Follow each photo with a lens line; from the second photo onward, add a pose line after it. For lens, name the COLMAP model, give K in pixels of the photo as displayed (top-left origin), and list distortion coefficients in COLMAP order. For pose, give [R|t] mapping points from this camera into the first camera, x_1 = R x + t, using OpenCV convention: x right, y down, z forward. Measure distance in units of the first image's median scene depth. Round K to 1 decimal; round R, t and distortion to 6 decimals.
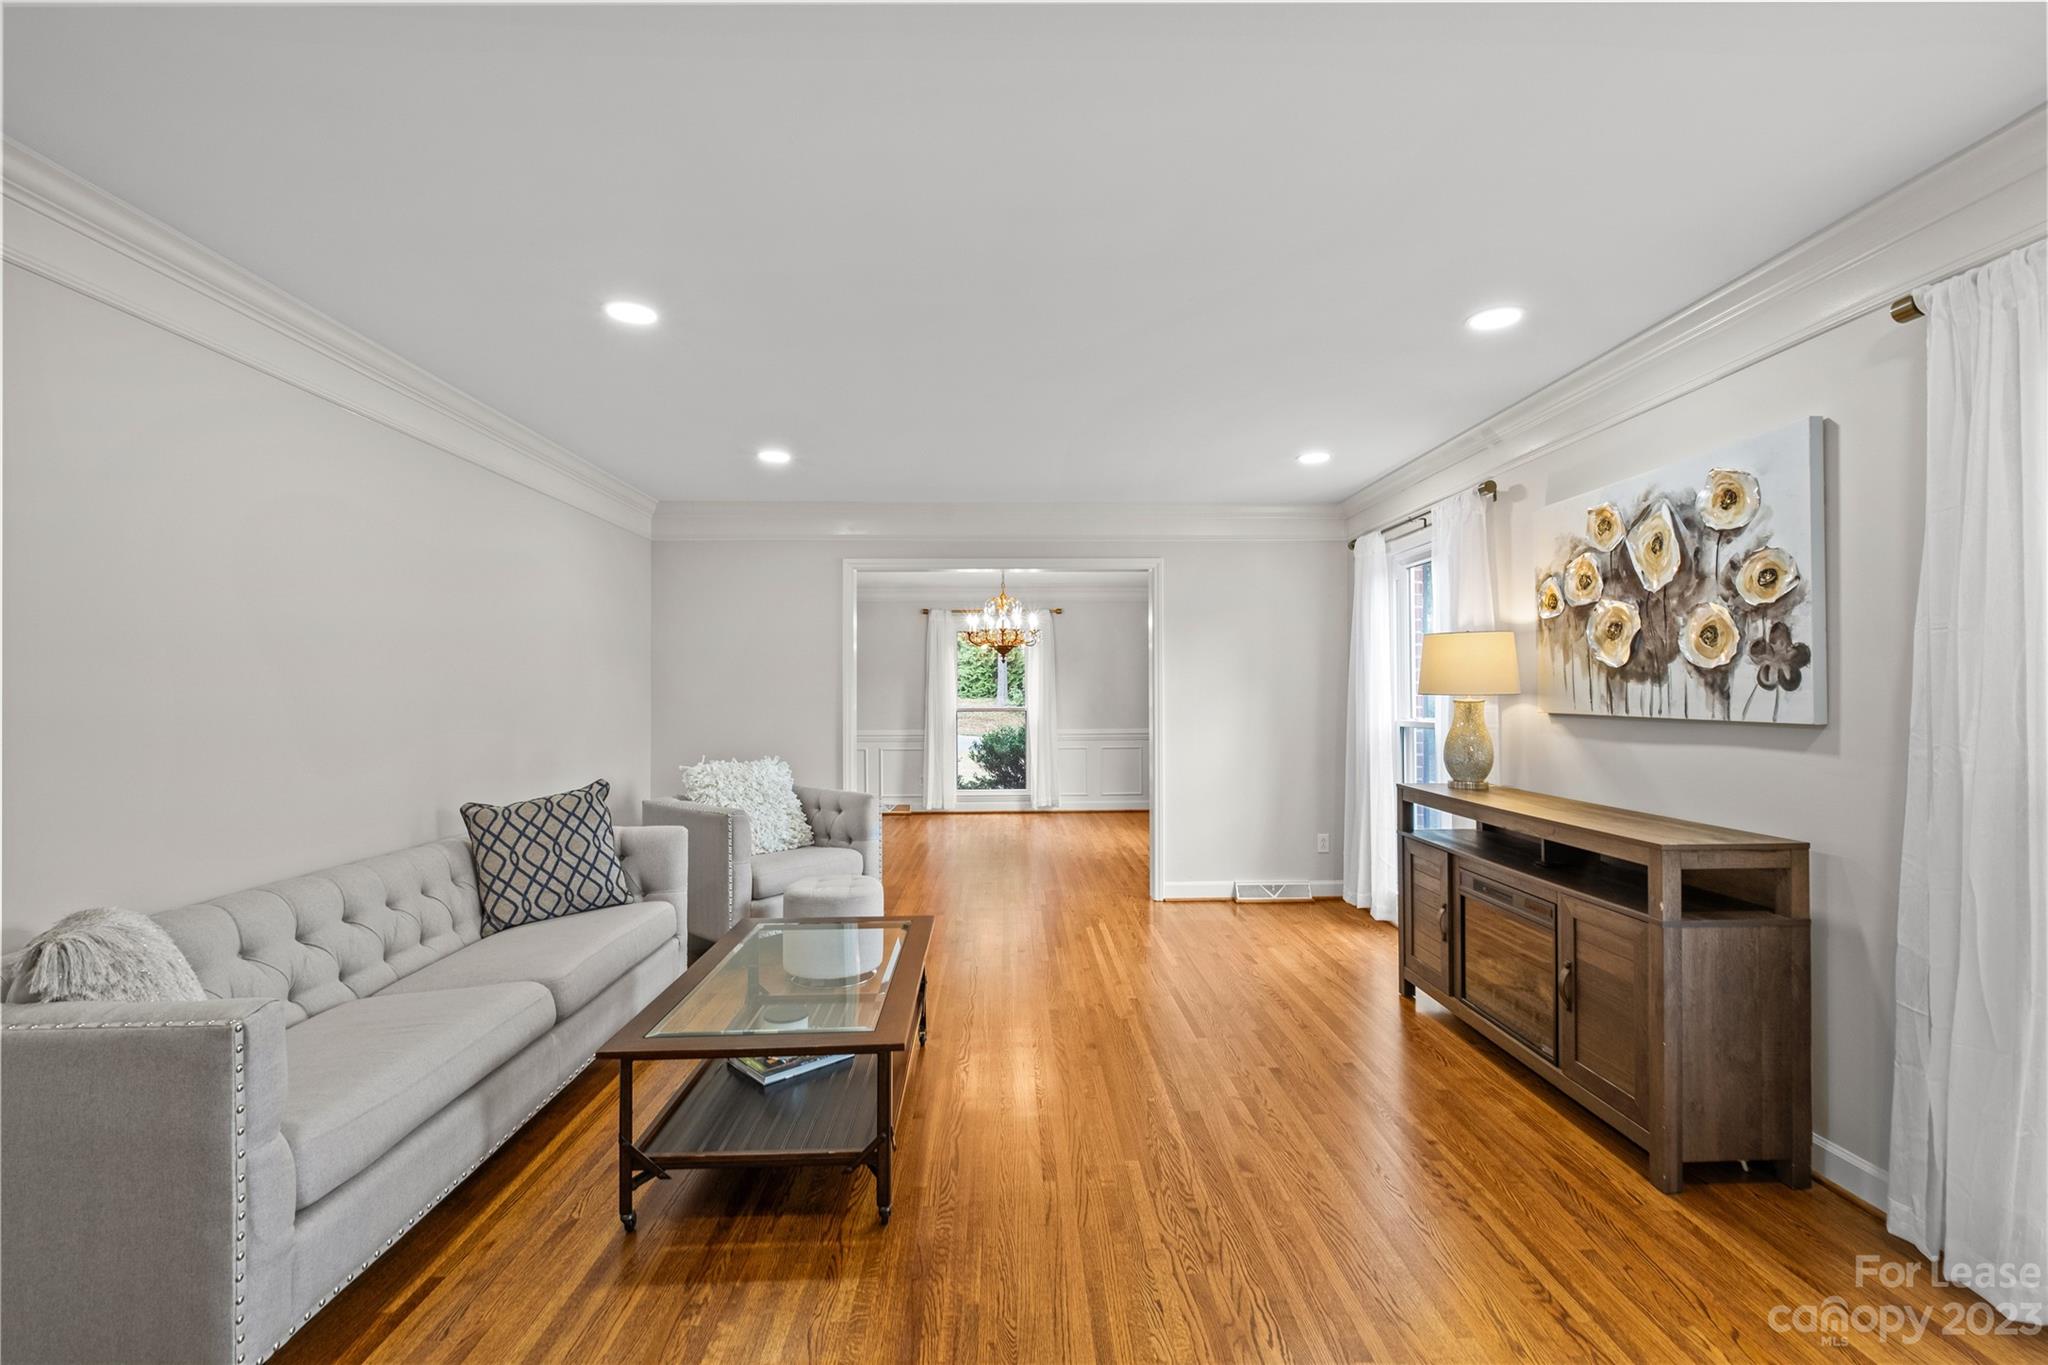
lens RADIAL K [[886.6, 0, 1030.7], [0, 886.6, 683.8], [0, 0, 1]] dist [0.002065, -0.003475]
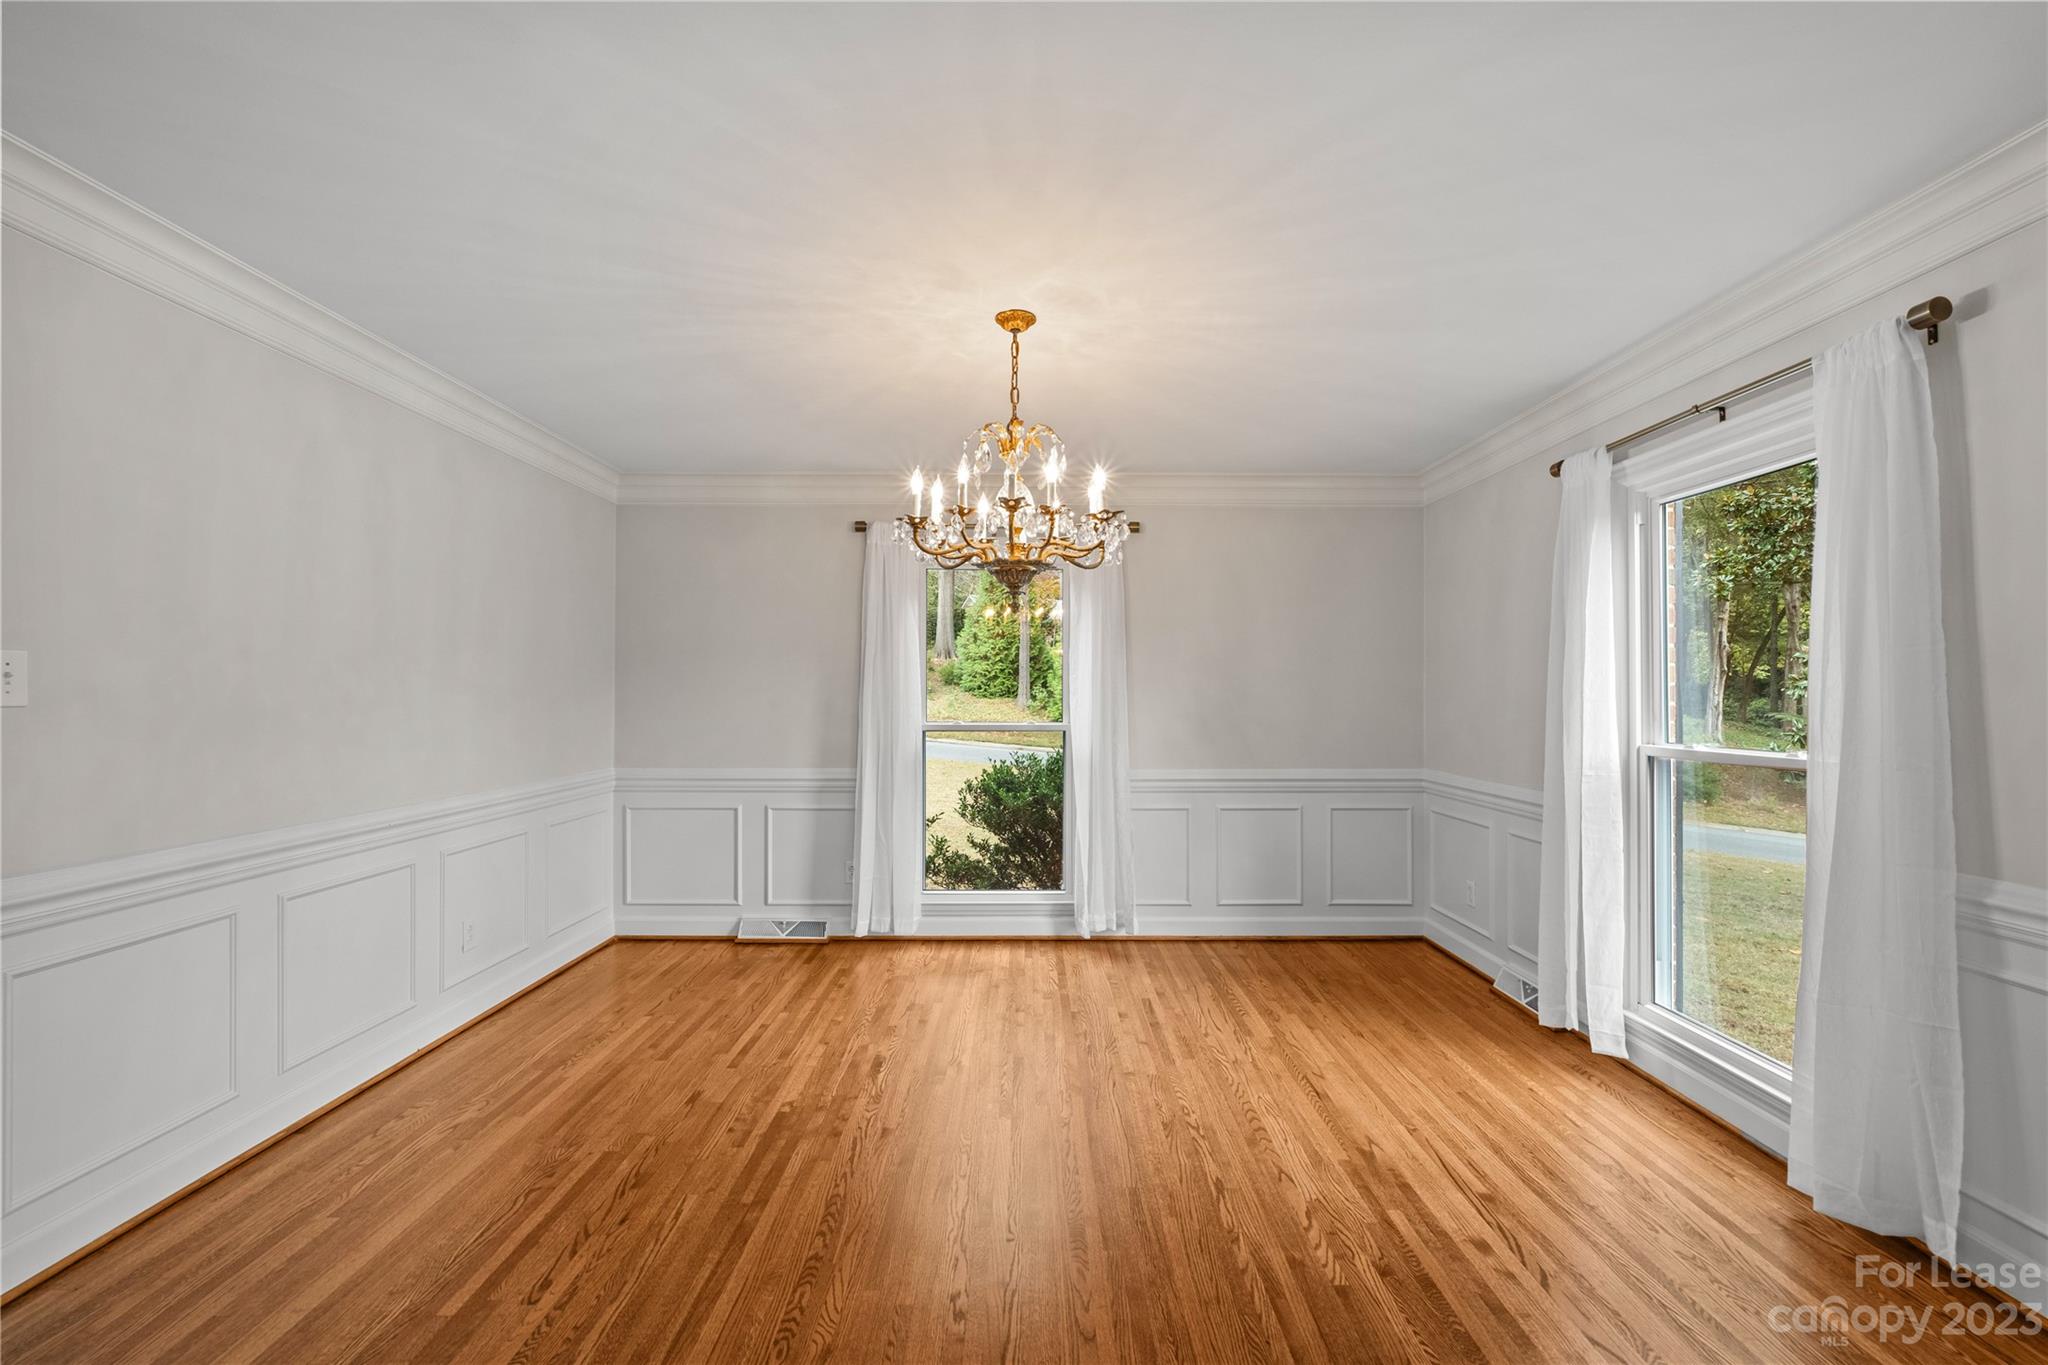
lens RADIAL K [[886.6, 0, 1016.4], [0, 886.6, 686.2], [0, 0, 1]] dist [0.002065, -0.003475]
pose [[0.999090, 0.006254, -0.042185, -0.033109], [-0.006102, 0.999974, 0.003744, 0.013163], [0.042207, -0.003483, 0.999103, 1.450018]]
